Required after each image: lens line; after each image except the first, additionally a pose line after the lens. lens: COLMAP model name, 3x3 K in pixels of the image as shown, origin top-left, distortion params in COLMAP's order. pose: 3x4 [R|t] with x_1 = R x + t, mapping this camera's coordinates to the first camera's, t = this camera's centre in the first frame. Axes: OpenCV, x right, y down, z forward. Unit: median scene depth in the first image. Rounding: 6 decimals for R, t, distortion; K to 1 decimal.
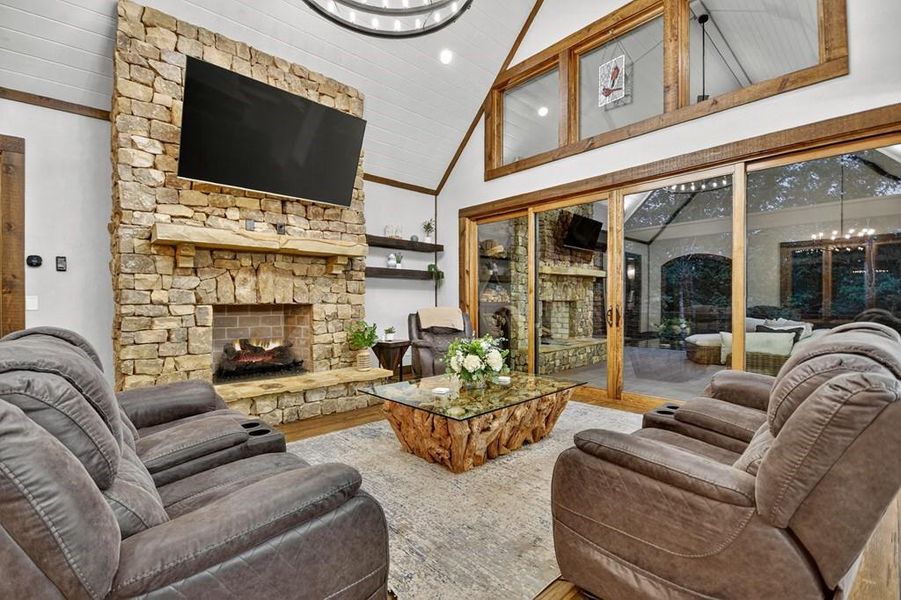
lens RADIAL K [[405.3, 0, 447.1], [0, 405.3, 301.1], [0, 0, 1]] dist [0.000974, -0.000200]
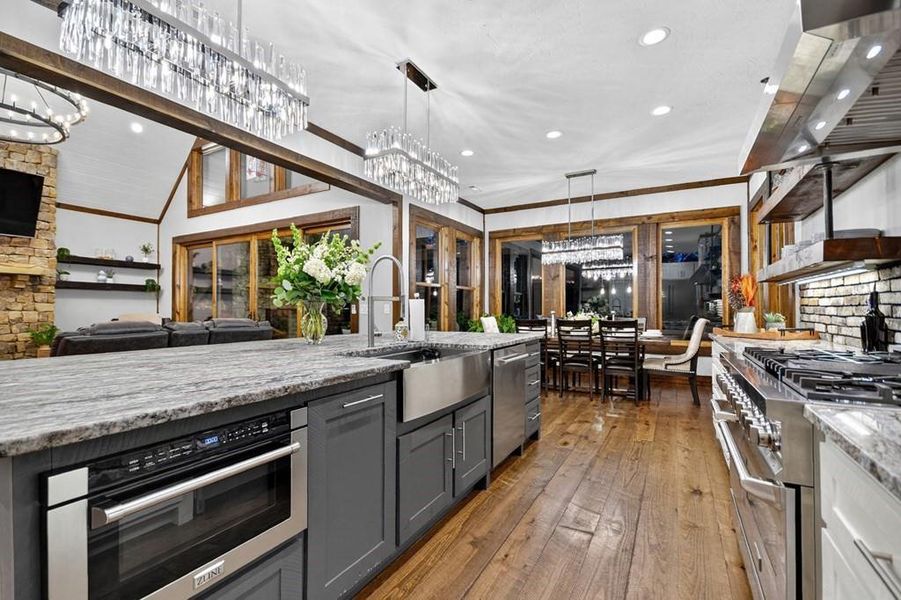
lens RADIAL K [[405.9, 0, 454.0], [0, 405.9, 301.2], [0, 0, 1]] dist [-0.007174, -0.000160]
pose [[0.946778, 0.005695, 0.321837, 0.634841], [0.000286, 0.999828, -0.018534, 0.000475], [-0.321887, 0.017640, 0.946614, -0.679625]]
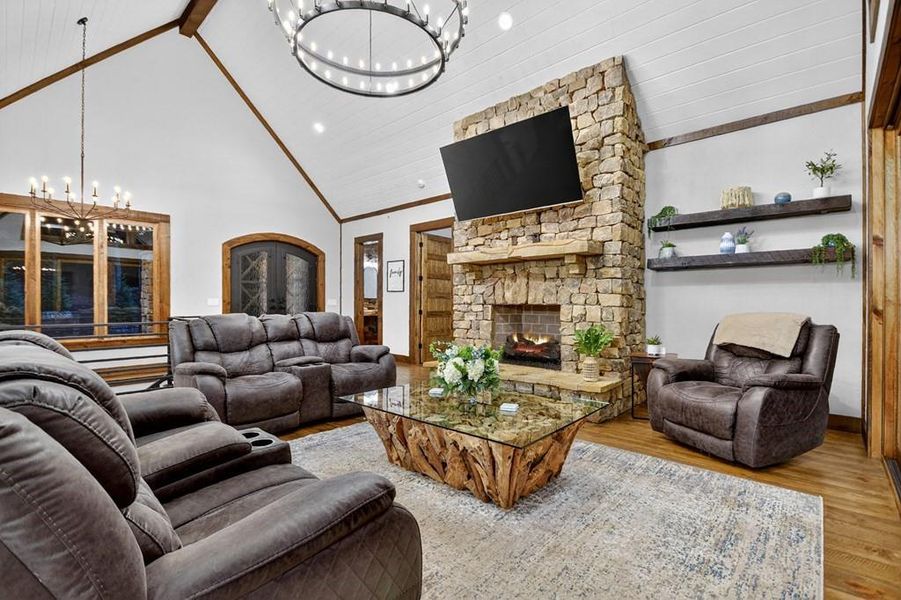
lens RADIAL K [[405.9, 0, 454.0], [0, 405.9, 301.2], [0, 0, 1]] dist [-0.007174, -0.000160]
pose [[0.081580, -0.000953, -0.996666, 0.649809], [0.001988, 0.999998, -0.000793, -0.001615], [0.996665, -0.001917, 0.081582, 0.629440]]
